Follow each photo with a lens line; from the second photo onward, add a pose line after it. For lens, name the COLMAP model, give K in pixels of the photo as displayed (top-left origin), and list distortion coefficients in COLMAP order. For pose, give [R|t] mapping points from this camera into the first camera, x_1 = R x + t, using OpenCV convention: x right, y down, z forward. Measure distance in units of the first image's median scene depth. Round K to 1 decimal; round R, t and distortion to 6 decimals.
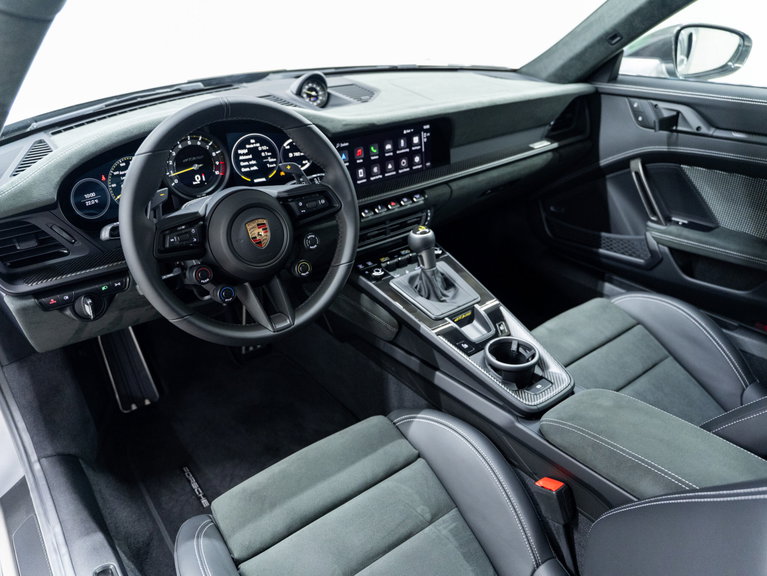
lens RADIAL K [[546.8, 0, 383.5], [0, 546.8, 288.0], [0, 0, 1]] dist [-0.039068, -0.001737]
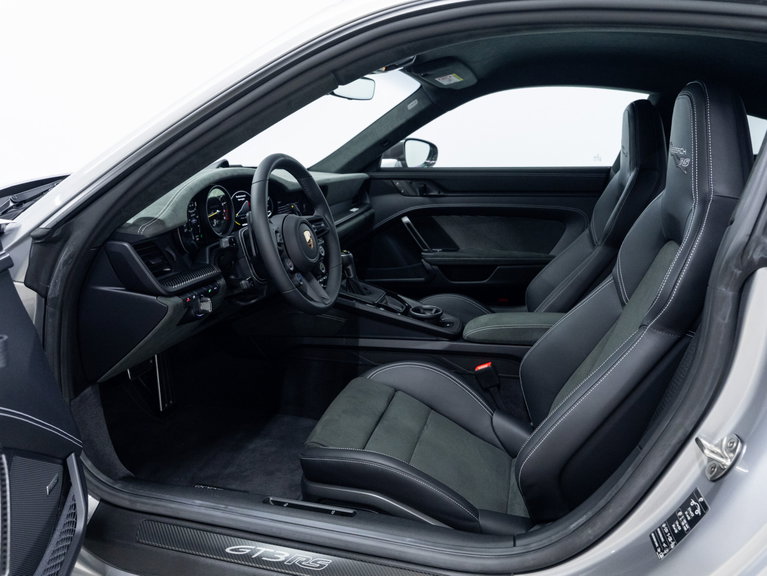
lens RADIAL K [[546.8, 0, 383.5], [0, 546.8, 288.0], [0, 0, 1]] dist [-0.039068, -0.001737]
pose [[0.791550, -0.137127, 0.595521, -0.556910], [0.275620, 0.949863, -0.147627, 0.177351], [-0.545420, 0.280991, 0.789659, -0.160244]]
